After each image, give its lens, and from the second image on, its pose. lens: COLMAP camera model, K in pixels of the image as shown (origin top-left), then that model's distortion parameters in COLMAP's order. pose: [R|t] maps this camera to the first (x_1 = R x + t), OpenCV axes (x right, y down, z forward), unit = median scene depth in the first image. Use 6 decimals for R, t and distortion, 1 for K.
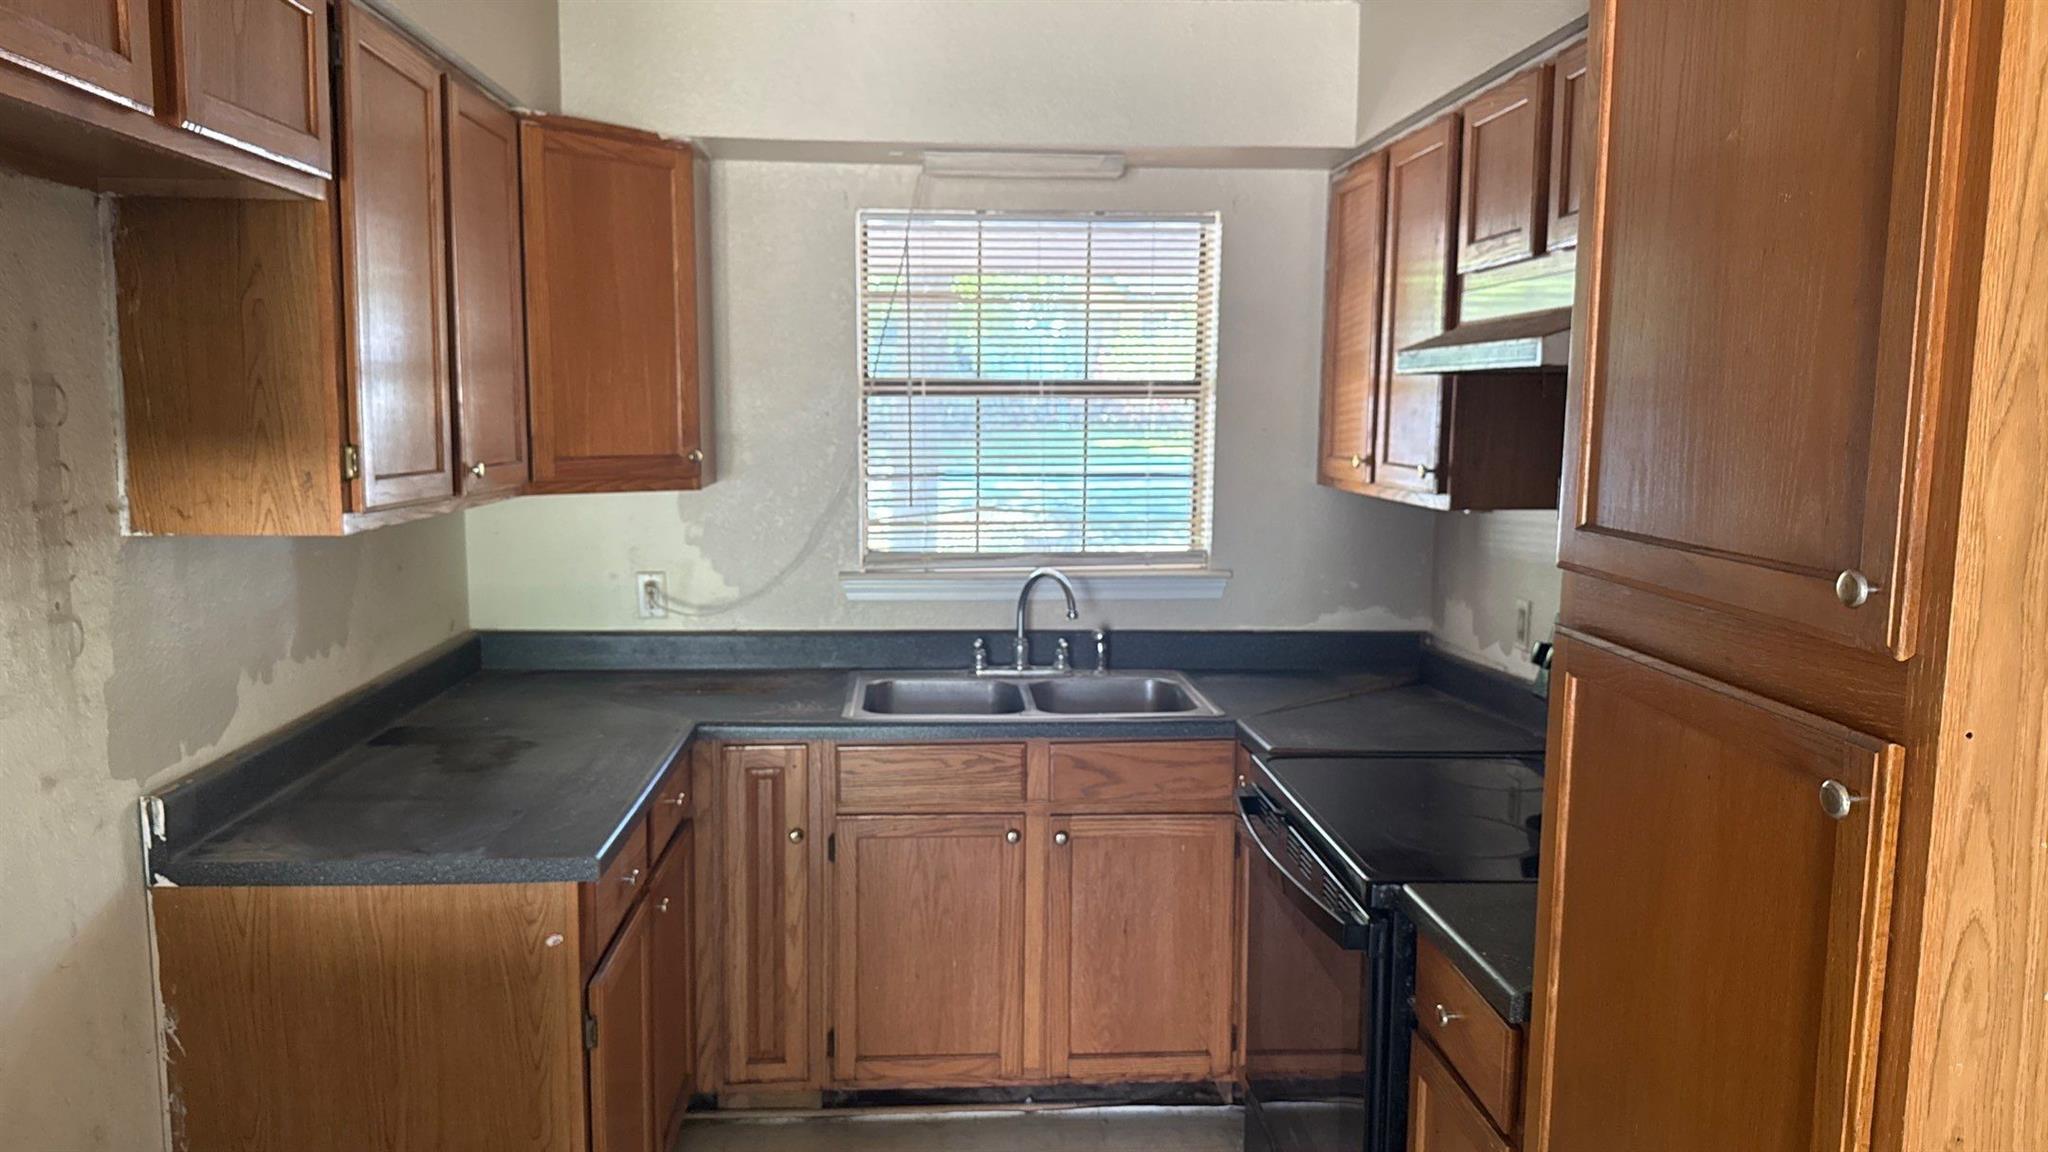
lens RADIAL K [[1468.3, 0, 1013.9], [0, 1468.3, 574.7], [0, 0, 1]] dist [0.076478, -0.017031]
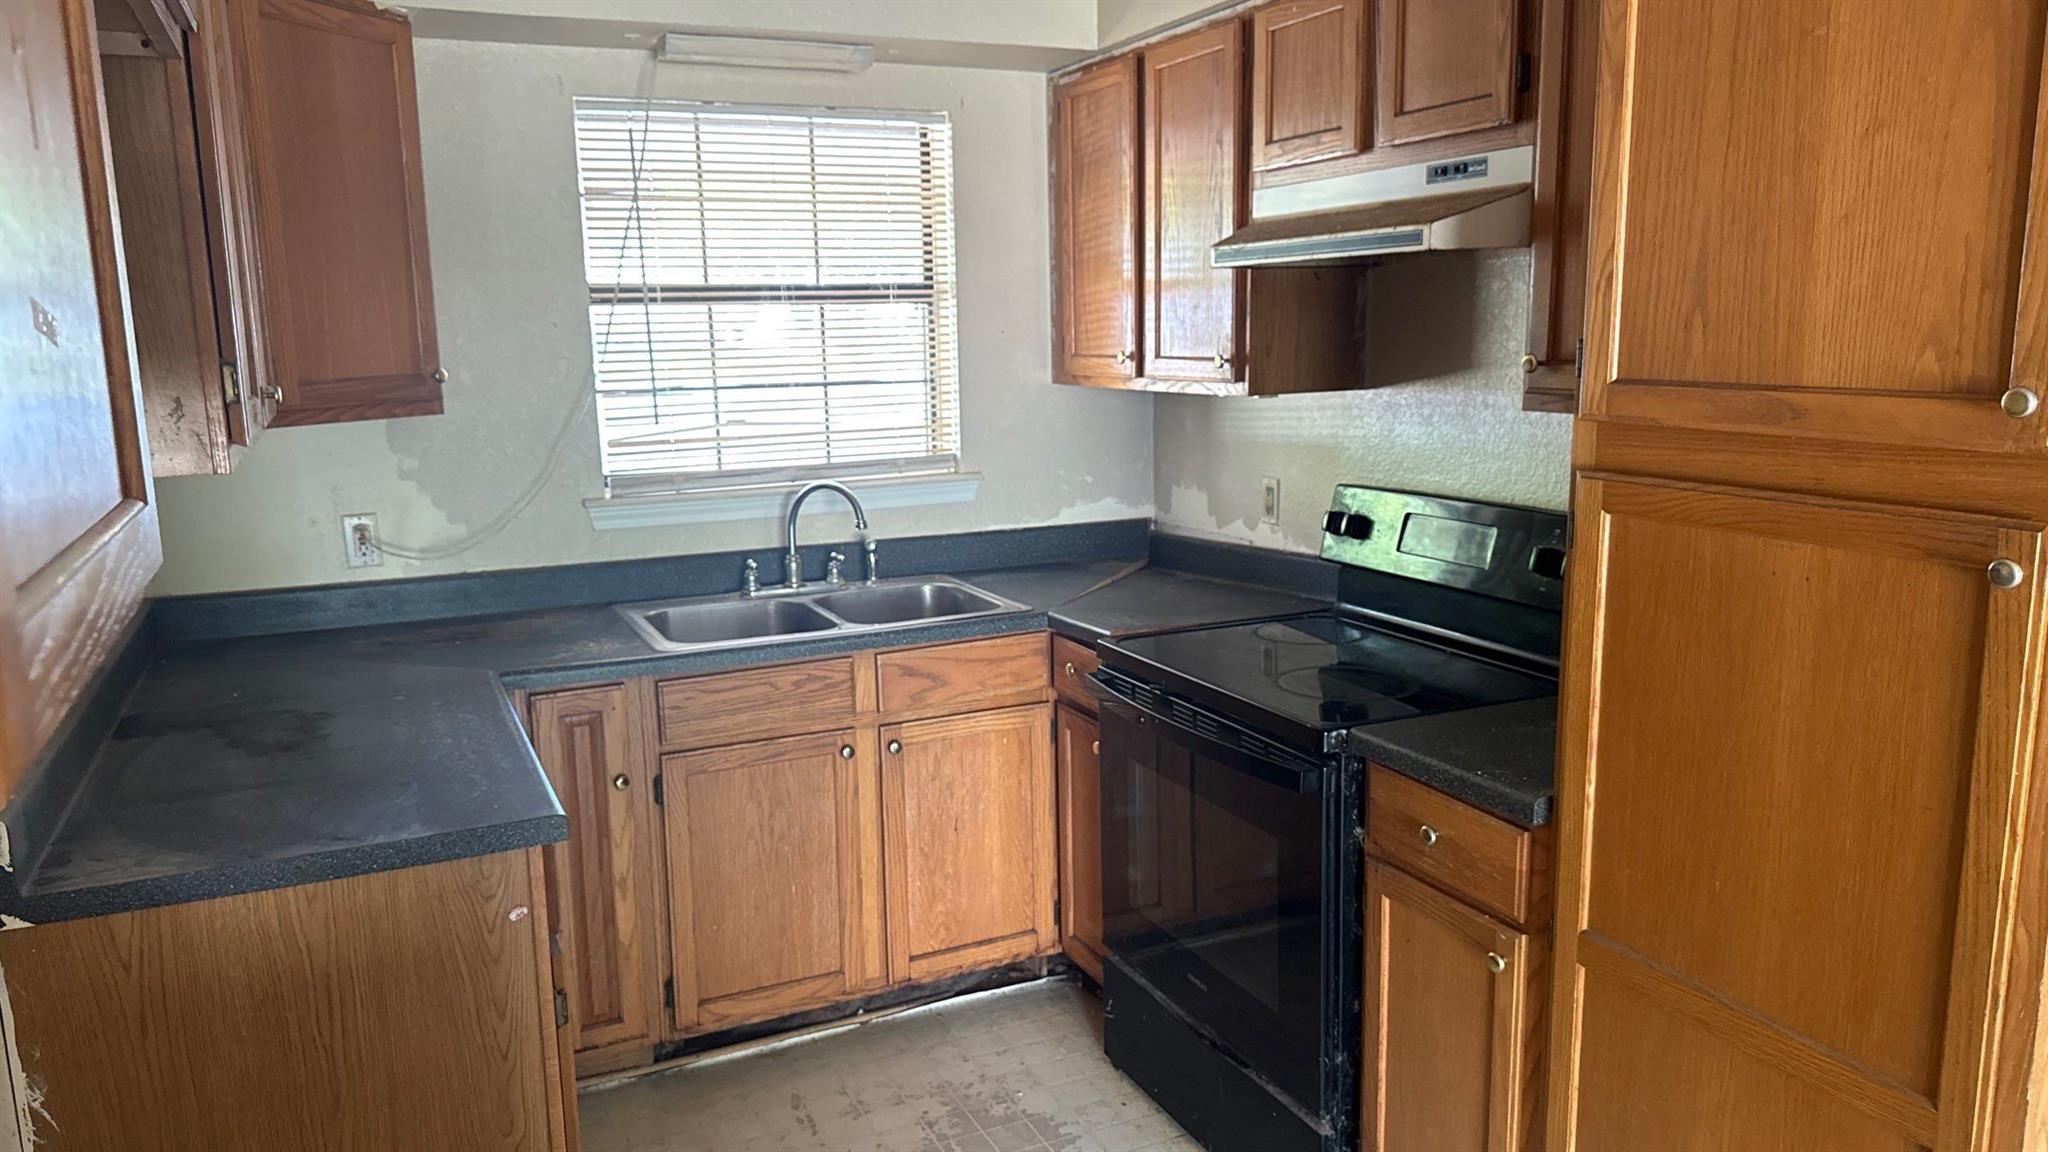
lens RADIAL K [[1468.3, 0, 1020.0], [0, 1468.3, 583.9], [0, 0, 1]] dist [0.076478, -0.017031]
pose [[0.928898, -0.090796, 0.359033, -0.232232], [0.069569, 0.995002, 0.071637, 0.003727], [-0.363742, -0.041565, 0.930572, 0.046671]]
